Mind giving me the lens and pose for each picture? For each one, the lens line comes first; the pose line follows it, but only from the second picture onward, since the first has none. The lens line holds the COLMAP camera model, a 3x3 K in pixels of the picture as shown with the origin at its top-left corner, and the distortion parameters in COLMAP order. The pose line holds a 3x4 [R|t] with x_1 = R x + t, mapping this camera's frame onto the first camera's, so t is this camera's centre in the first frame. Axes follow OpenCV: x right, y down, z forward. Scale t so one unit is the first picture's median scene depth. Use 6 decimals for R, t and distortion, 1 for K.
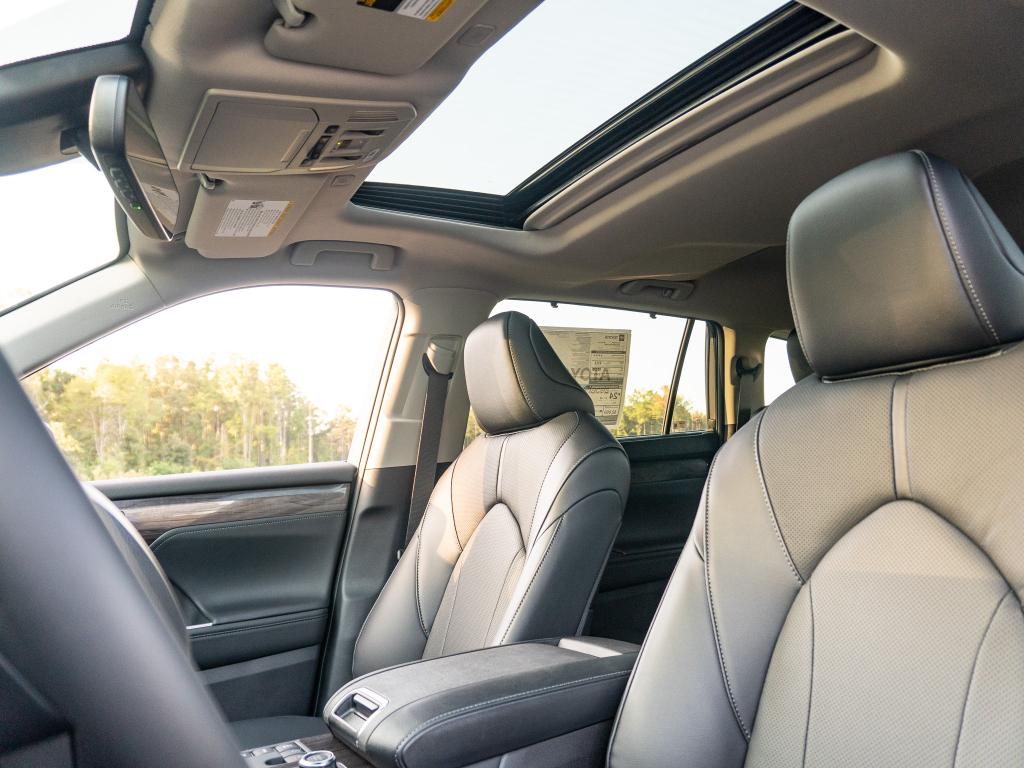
lens RADIAL K [[766.6, 0, 516.0], [0, 766.6, 388.9], [0, 0, 1]] dist [-0.025590, 0.013901]
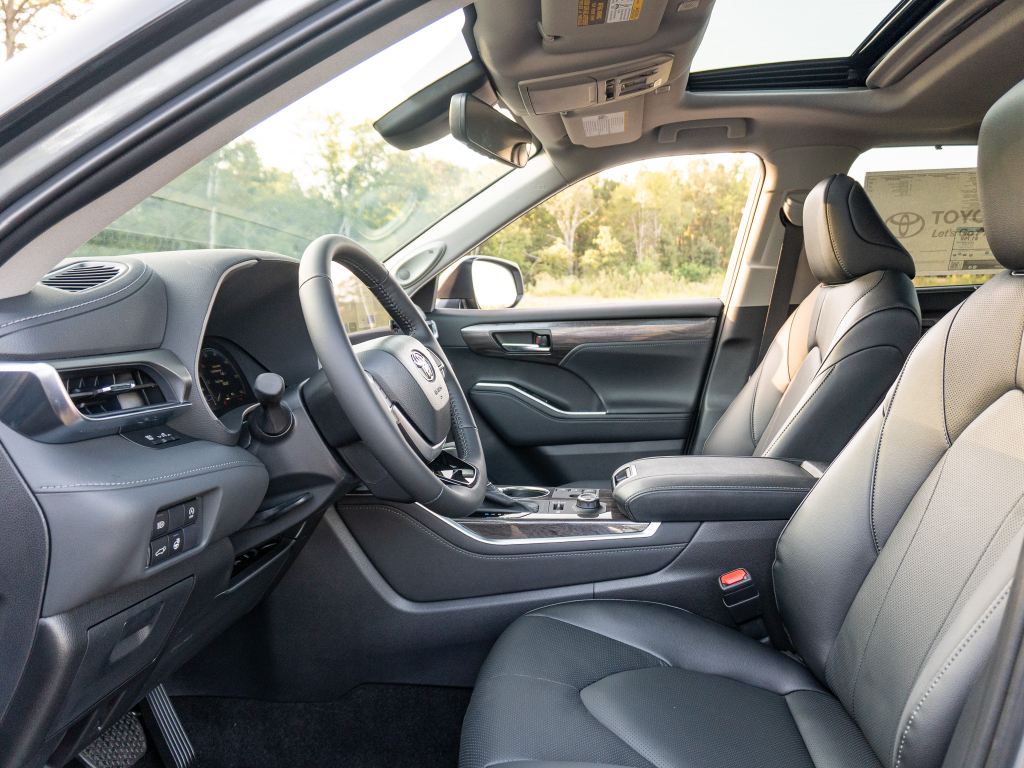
lens RADIAL K [[766.6, 0, 516.1], [0, 766.6, 394.3], [0, 0, 1]] dist [-0.025590, 0.013901]
pose [[0.790328, 0.124791, -0.599841, 0.278016], [0.035713, 0.967990, 0.248435, -0.072921], [0.611642, -0.217768, 0.760573, -0.152391]]
